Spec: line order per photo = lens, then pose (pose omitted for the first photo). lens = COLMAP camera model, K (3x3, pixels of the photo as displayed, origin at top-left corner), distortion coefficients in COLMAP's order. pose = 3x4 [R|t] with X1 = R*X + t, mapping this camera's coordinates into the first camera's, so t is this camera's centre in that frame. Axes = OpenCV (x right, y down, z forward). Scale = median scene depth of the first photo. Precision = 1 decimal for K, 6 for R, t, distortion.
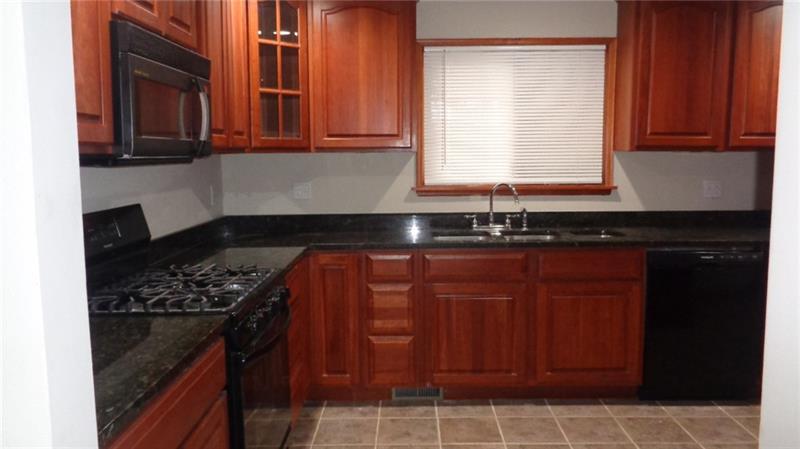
lens RADIAL K [[654.7, 0, 400.0], [0, 654.7, 224.5], [0, 0, 1]] dist [-0.005421, -0.002897]
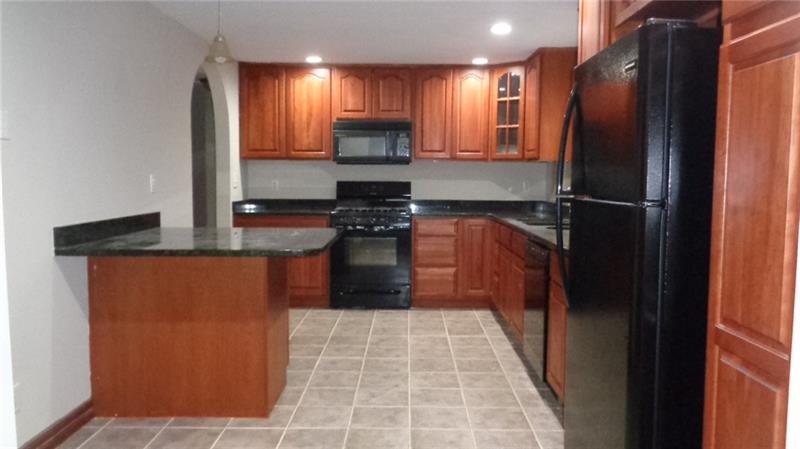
lens RADIAL K [[654.7, 0, 400.0], [0, 654.7, 224.5], [0, 0, 1]] dist [-0.005421, -0.002897]
pose [[0.003651, 0.088339, -0.996084, 1.600464], [-0.114501, 0.989576, 0.087343, -0.067232], [0.993416, 0.113733, 0.013728, 0.743075]]
